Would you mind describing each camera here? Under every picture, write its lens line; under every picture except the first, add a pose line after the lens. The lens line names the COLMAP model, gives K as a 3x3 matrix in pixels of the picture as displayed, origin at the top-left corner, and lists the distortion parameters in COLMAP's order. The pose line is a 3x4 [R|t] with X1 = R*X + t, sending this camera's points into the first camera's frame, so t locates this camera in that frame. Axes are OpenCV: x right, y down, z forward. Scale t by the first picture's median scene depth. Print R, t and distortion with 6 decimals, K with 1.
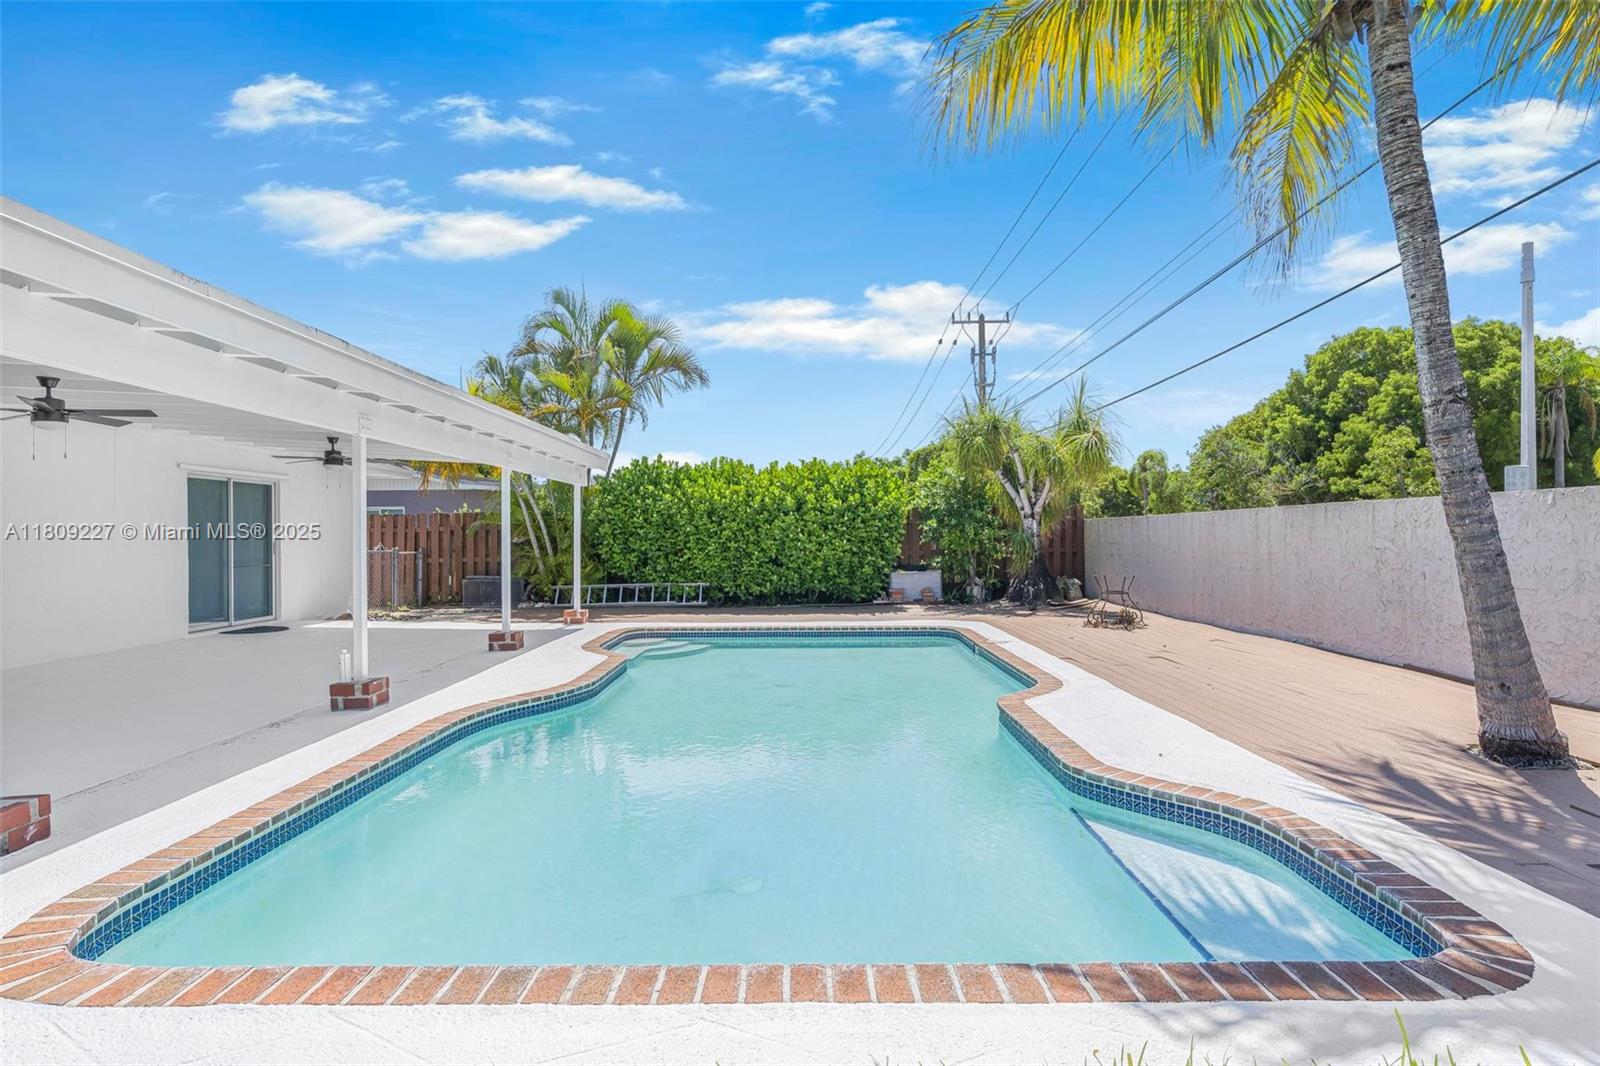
lens RADIAL K [[845.8, 0, 800.0], [0, 845.8, 533.0], [0, 0, 1]] dist [-0.001251, -0.000742]
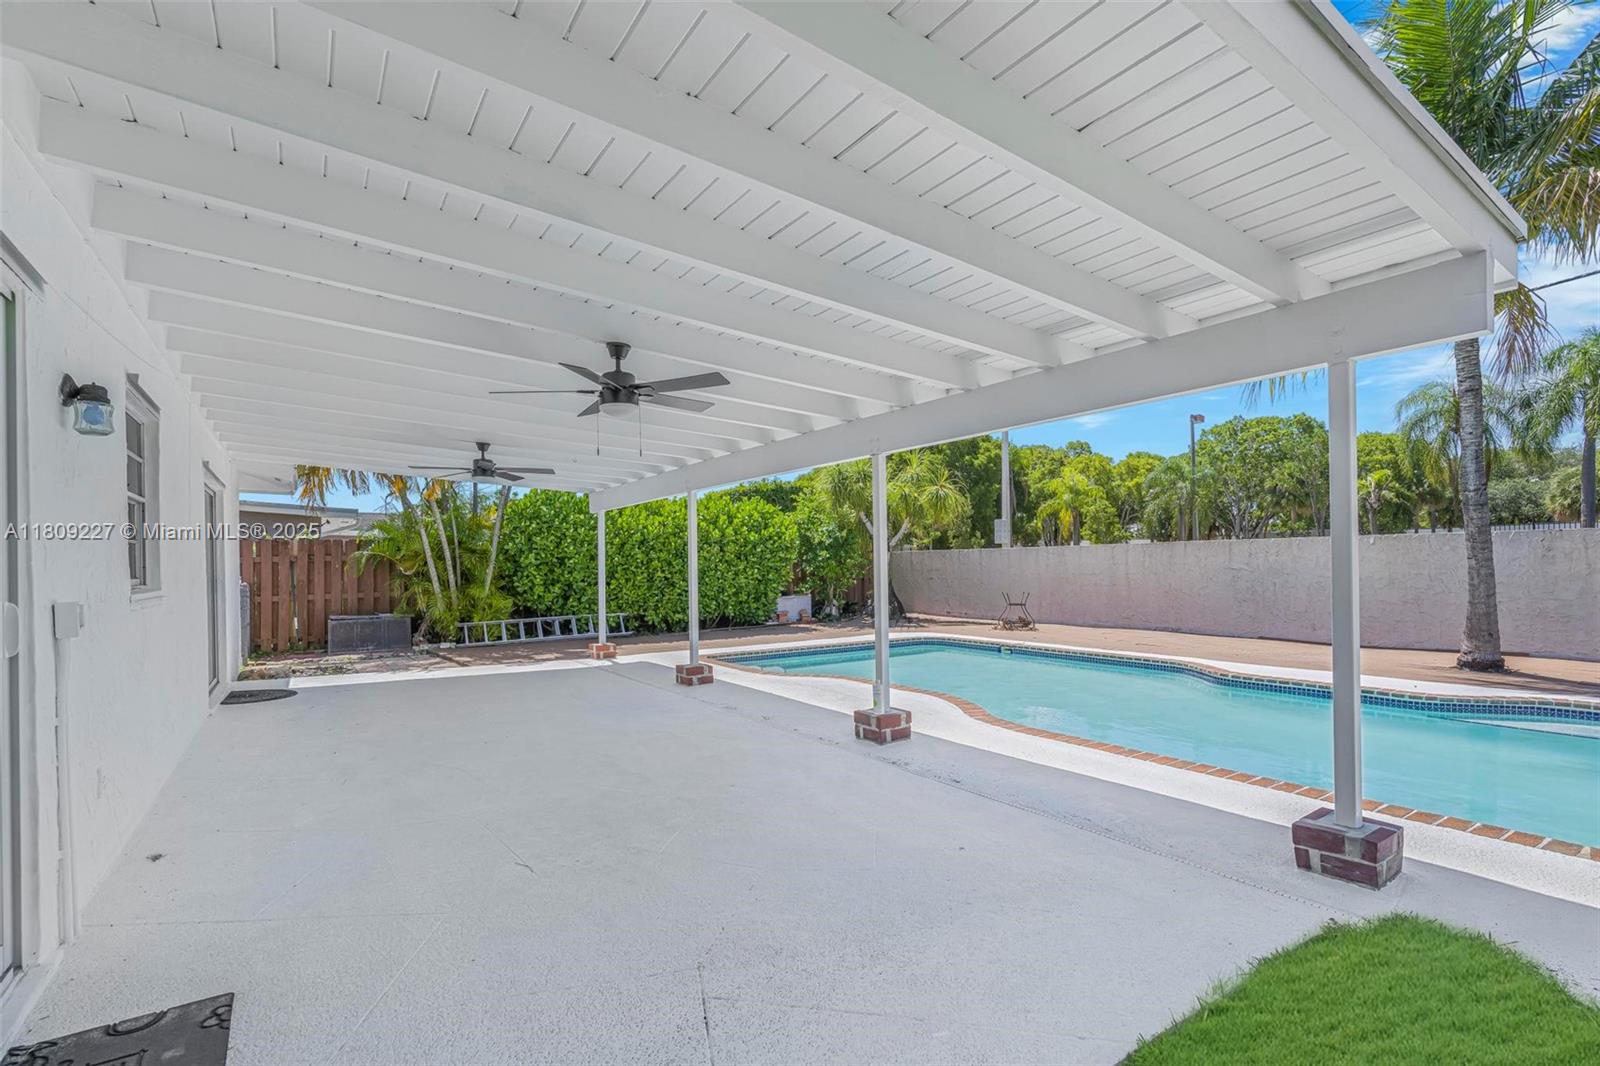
lens RADIAL K [[746.2, 0, 818.9], [0, 746.2, 572.2], [0, 0, 1]] dist [-0.001789, -0.000130]
pose [[0.822979, -0.009855, 0.567986, -0.439152], [0.005689, 0.999942, 0.009106, 0.003940], [-0.568043, -0.004263, 0.822988, 0.142091]]
